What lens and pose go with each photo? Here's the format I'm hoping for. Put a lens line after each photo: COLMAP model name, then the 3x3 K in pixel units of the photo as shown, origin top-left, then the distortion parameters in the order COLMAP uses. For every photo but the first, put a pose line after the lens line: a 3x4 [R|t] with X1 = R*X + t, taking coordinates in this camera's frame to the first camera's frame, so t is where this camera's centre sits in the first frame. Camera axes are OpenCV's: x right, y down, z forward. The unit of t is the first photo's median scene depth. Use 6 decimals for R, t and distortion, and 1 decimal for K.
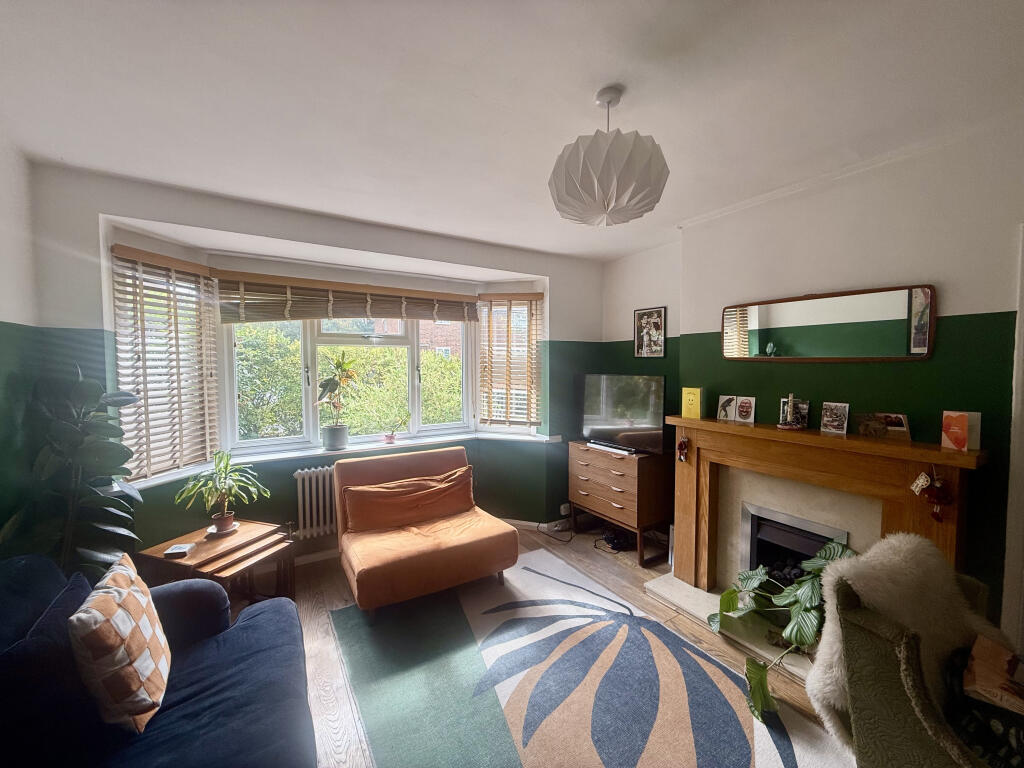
lens RADIAL K [[405.1, 0, 510.8], [0, 405.1, 382.9], [0, 0, 1]] dist [-0.001685, 0.000087]
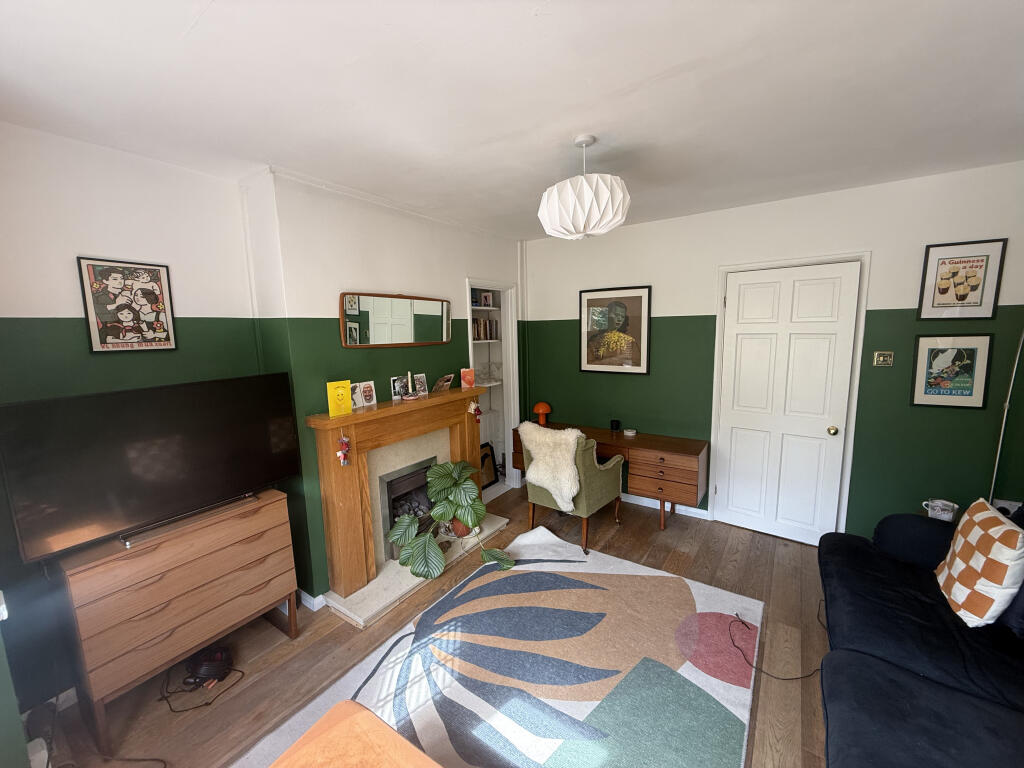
lens RADIAL K [[405.1, 0, 510.8], [0, 405.1, 382.9], [0, 0, 1]] dist [-0.001685, 0.000087]
pose [[-0.398276, -0.113389, 0.910230, -0.535045], [0.067706, 0.985989, 0.152451, -0.098571], [-0.914763, 0.122345, -0.385019, 1.061012]]
